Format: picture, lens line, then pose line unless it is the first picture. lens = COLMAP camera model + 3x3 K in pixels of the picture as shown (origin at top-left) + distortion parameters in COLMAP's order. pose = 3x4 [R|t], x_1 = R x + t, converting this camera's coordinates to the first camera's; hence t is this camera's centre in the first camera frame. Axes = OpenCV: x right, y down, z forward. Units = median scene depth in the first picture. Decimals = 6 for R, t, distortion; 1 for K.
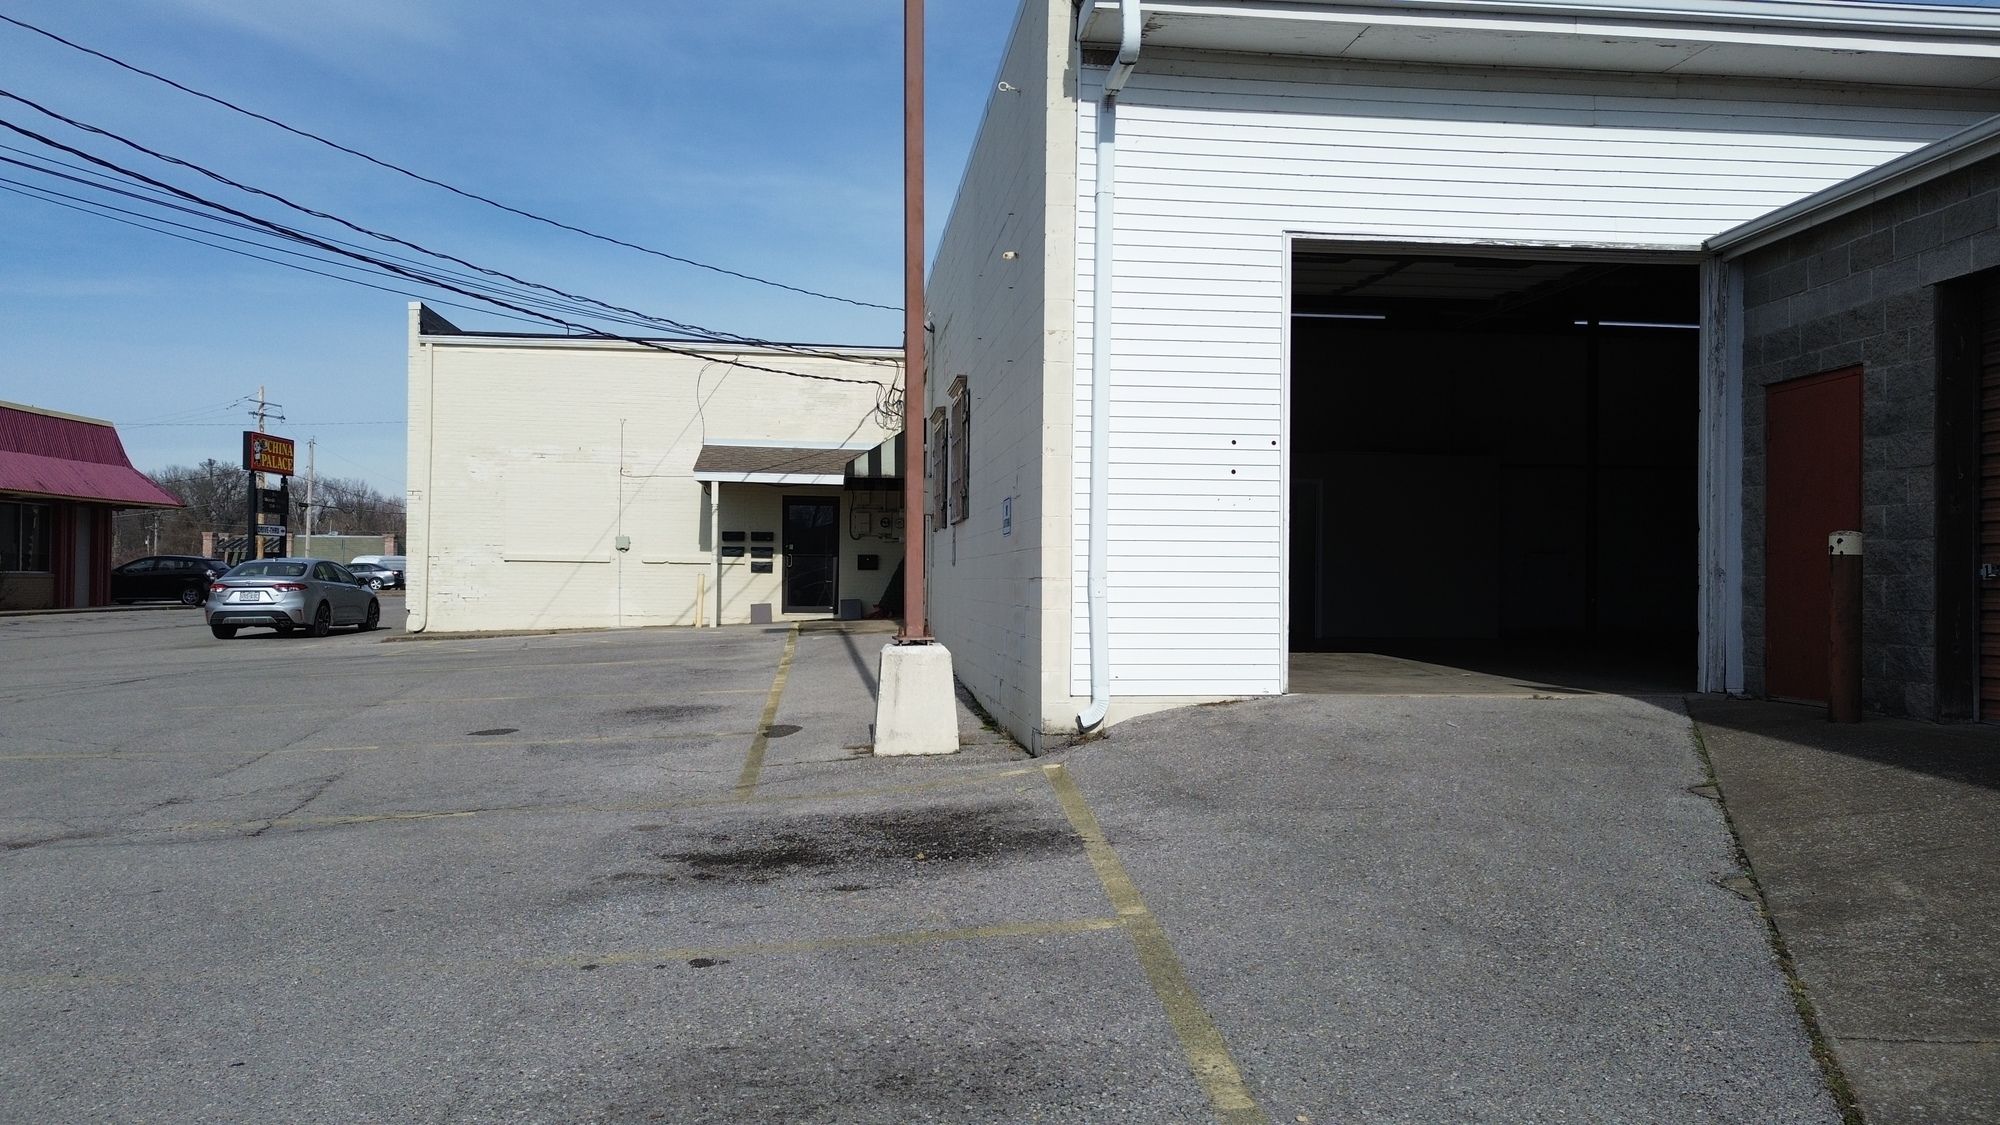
lens RADIAL K [[1402.3, 0, 1005.9], [0, 1402.3, 564.0], [0, 0, 1]] dist [0.084316, -0.090432]
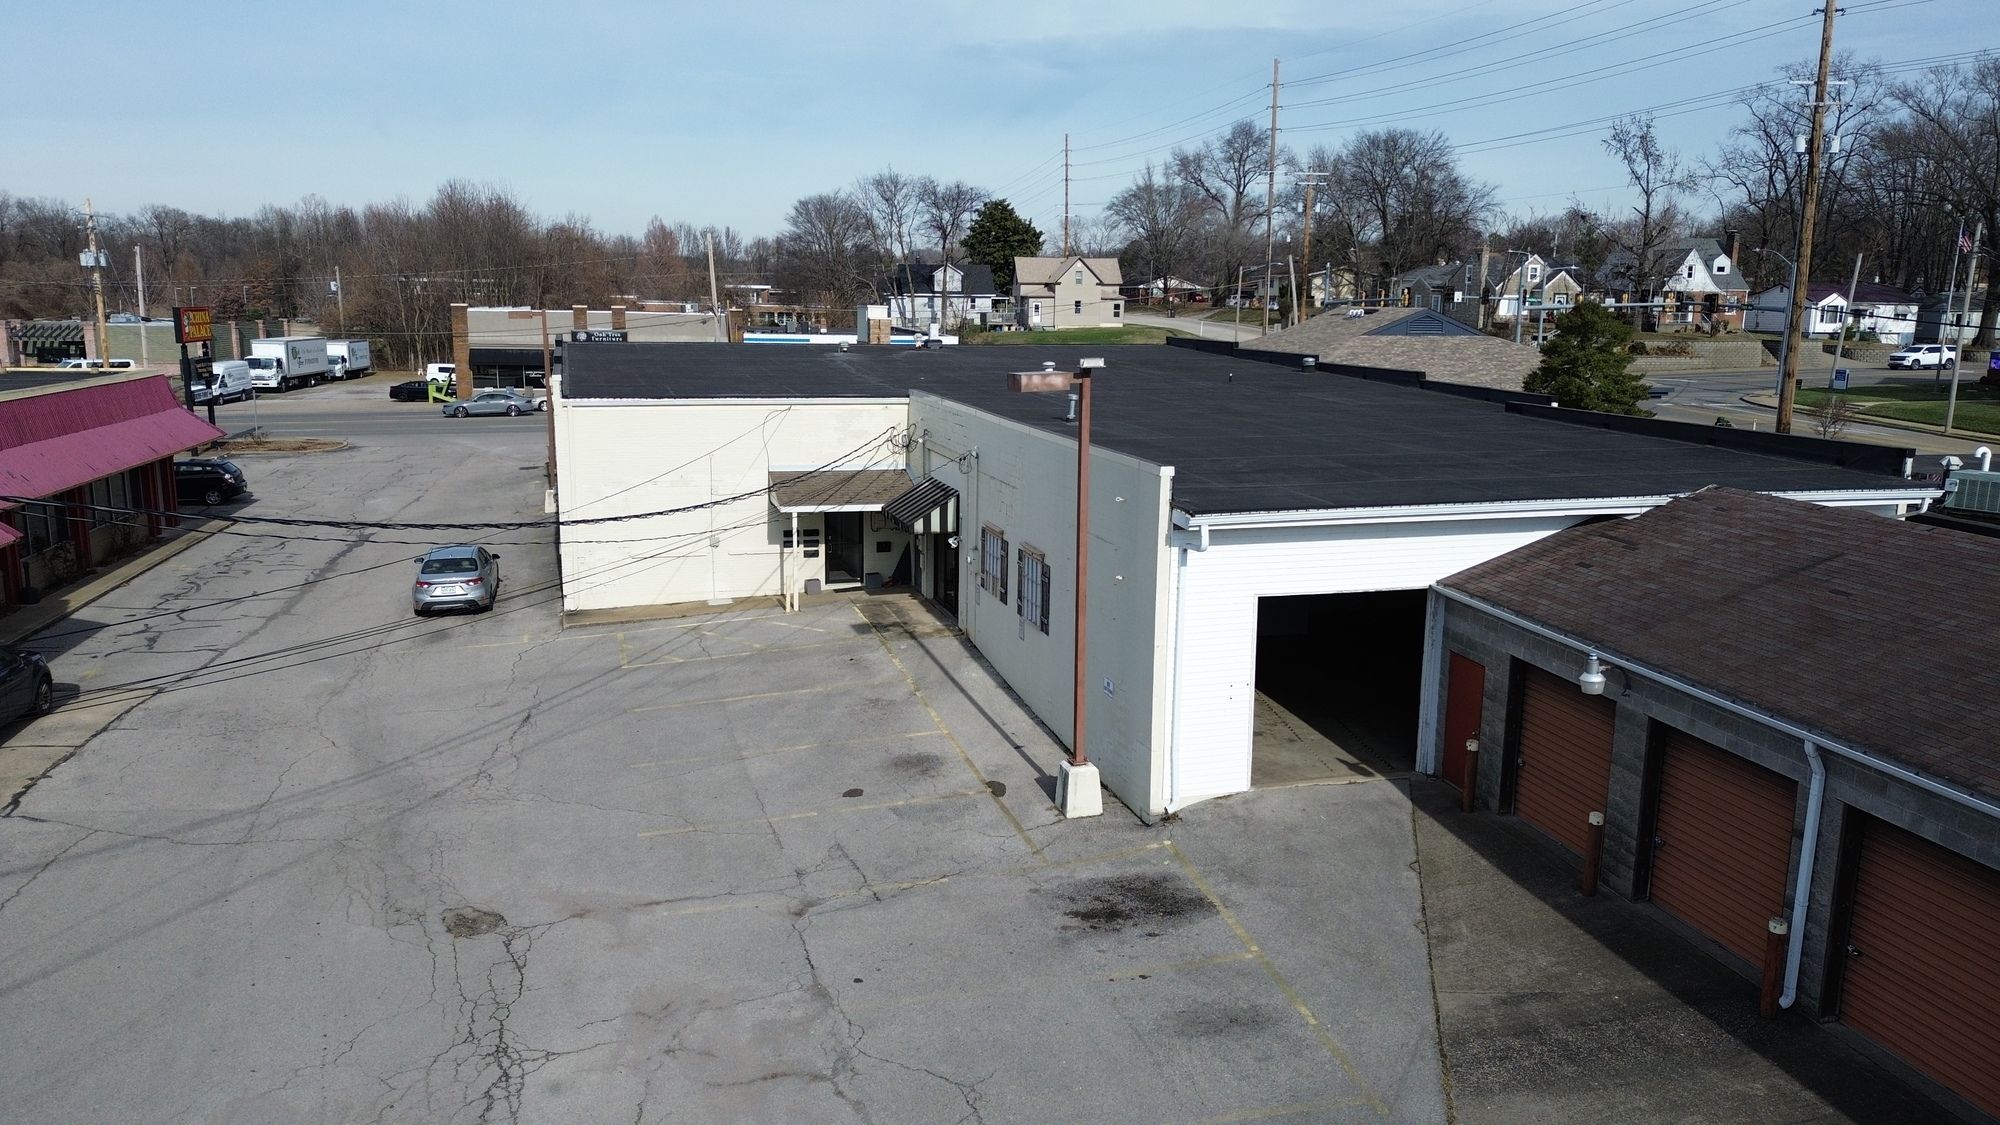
lens RADIAL K [[1404.6, 0, 1000.0], [0, 1404.6, 562.5], [0, 0, 1]] dist [0.124971, -0.195388]
pose [[0.986699, -0.028836, 0.159982, -0.555091], [-0.004154, 0.979348, 0.202139, -0.725926], [-0.162507, -0.200115, 0.966202, -1.083308]]
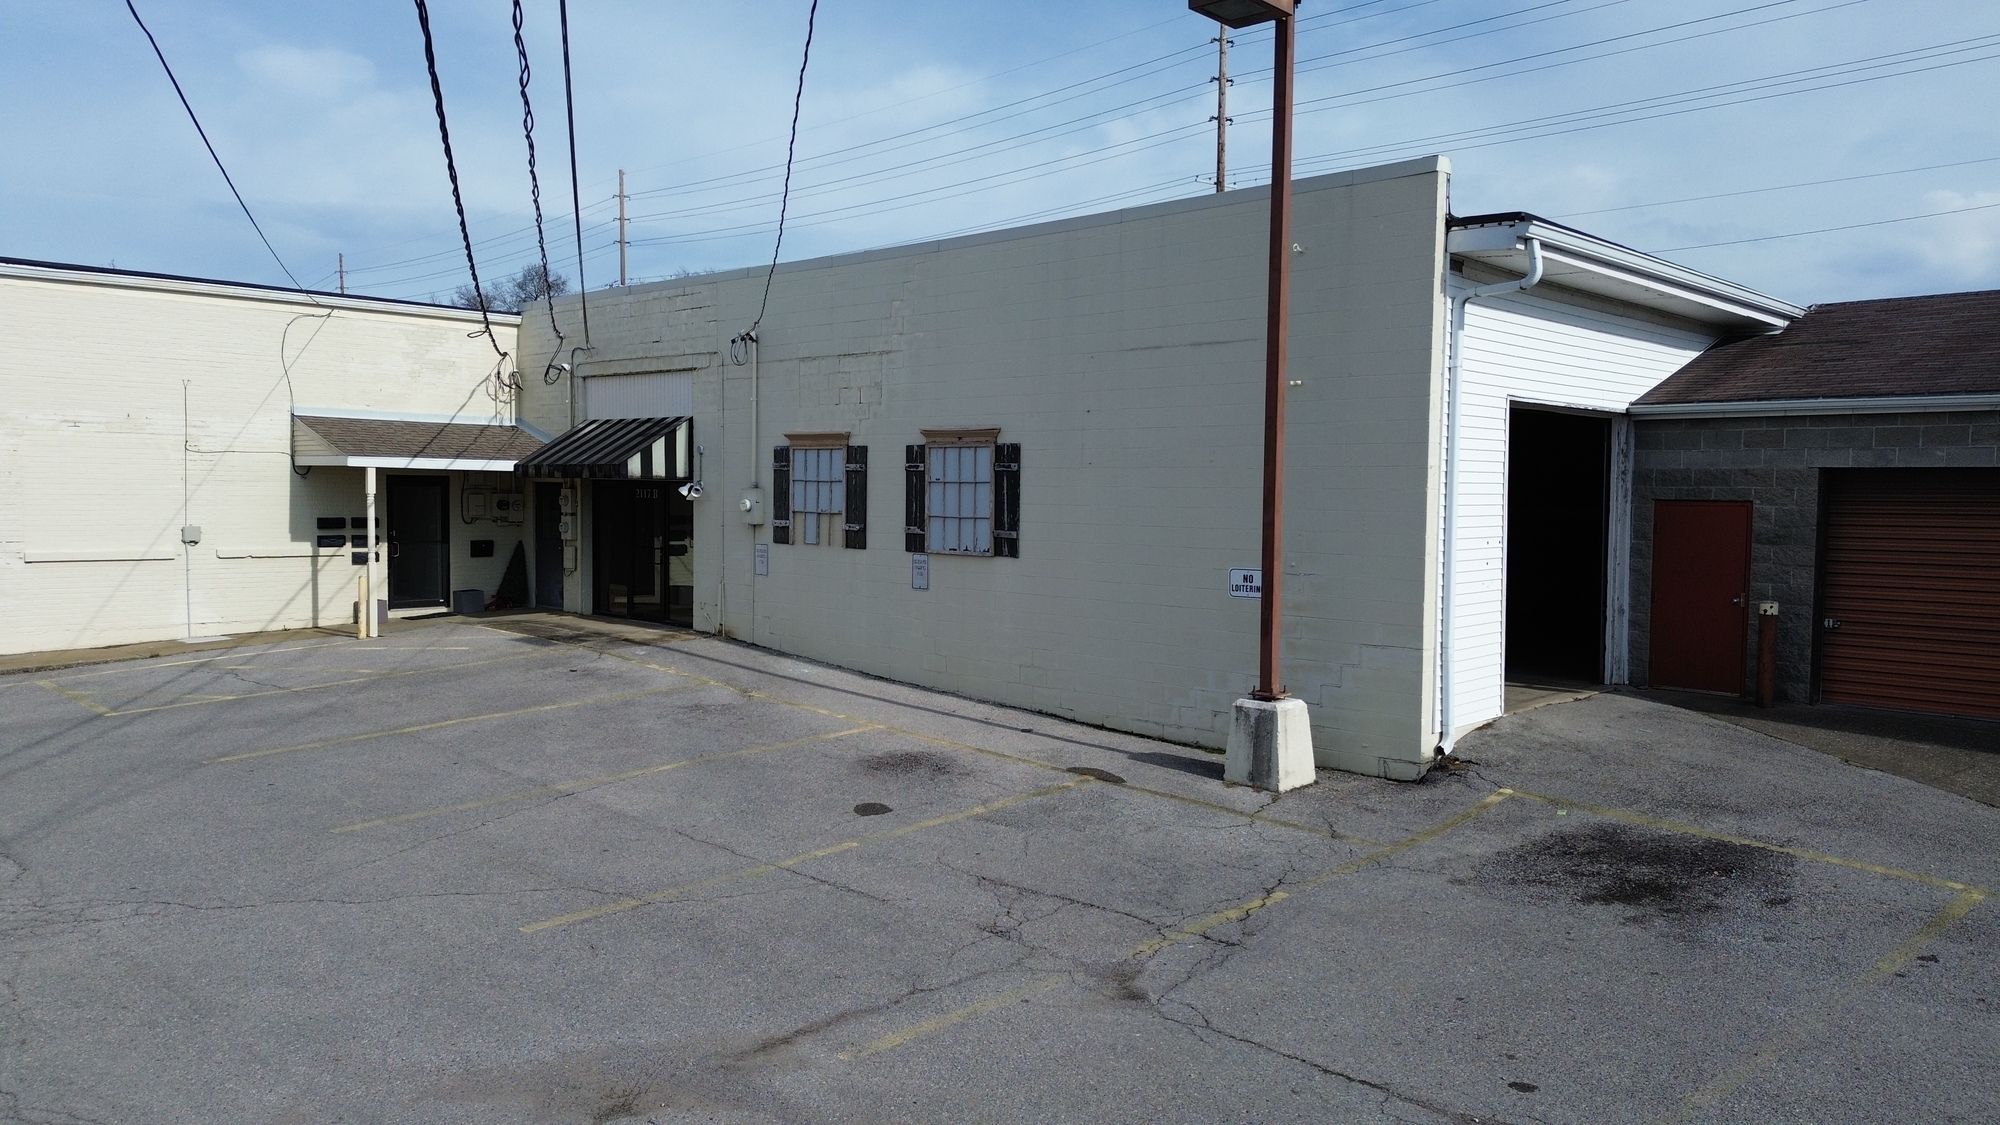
lens RADIAL K [[1407.7, 0, 995.8], [0, 1407.7, 568.4], [0, 0, 1]] dist [0.062809, -0.051552]
pose [[0.777000, -0.036175, 0.628461, -1.099338], [-0.012129, 0.997302, 0.072403, -0.154971], [-0.629384, -0.063880, 0.774464, 0.196355]]
